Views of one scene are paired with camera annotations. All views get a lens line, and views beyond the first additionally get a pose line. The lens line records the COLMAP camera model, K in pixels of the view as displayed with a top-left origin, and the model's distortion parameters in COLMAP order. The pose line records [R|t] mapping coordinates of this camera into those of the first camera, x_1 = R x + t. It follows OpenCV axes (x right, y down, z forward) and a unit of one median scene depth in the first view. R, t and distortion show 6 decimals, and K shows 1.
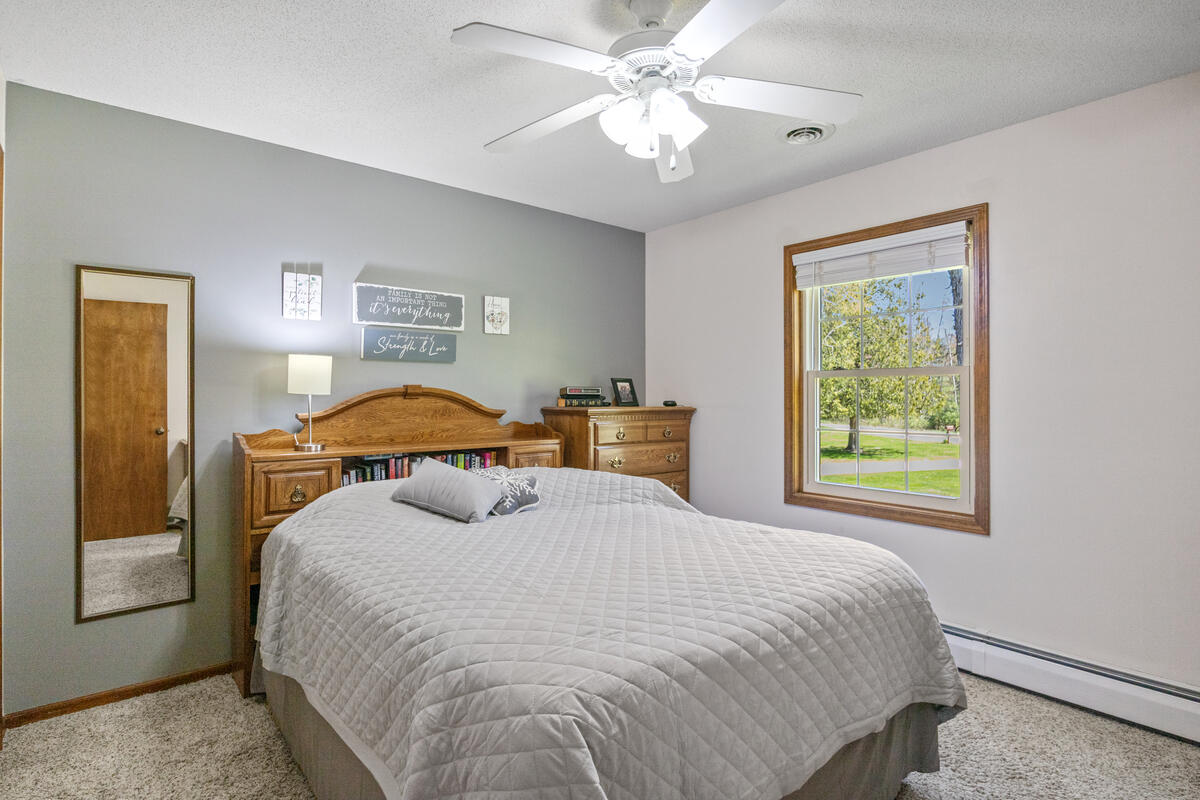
lens RADIAL K [[615.2, 0, 600.0], [0, 615.2, 400.0], [0, 0, 1]] dist [-0.005478, -0.000957]
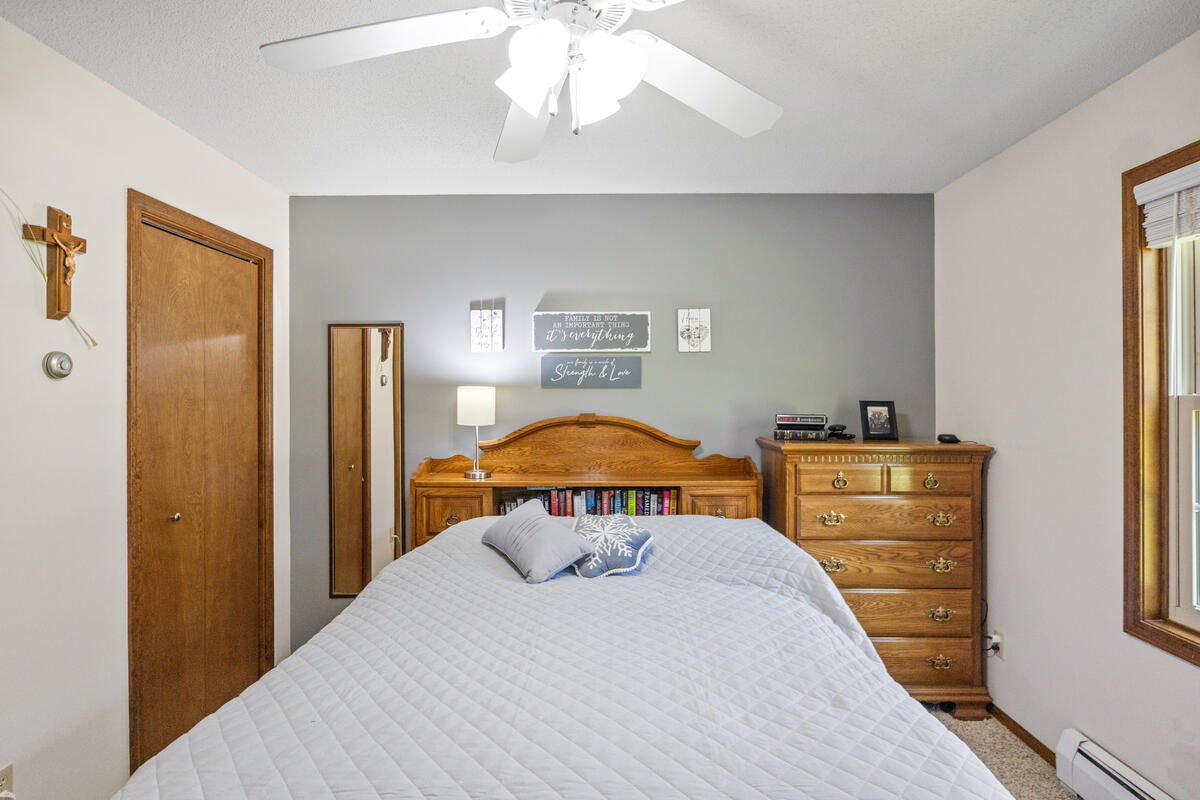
lens RADIAL K [[615.2, 0, 600.0], [0, 615.2, 400.0], [0, 0, 1]] dist [-0.005478, -0.000957]
pose [[0.758076, 0.004939, -0.652147, 0.316436], [-0.001746, 0.999983, 0.005544, -0.048041], [0.652164, -0.003064, 0.758072, 0.280071]]
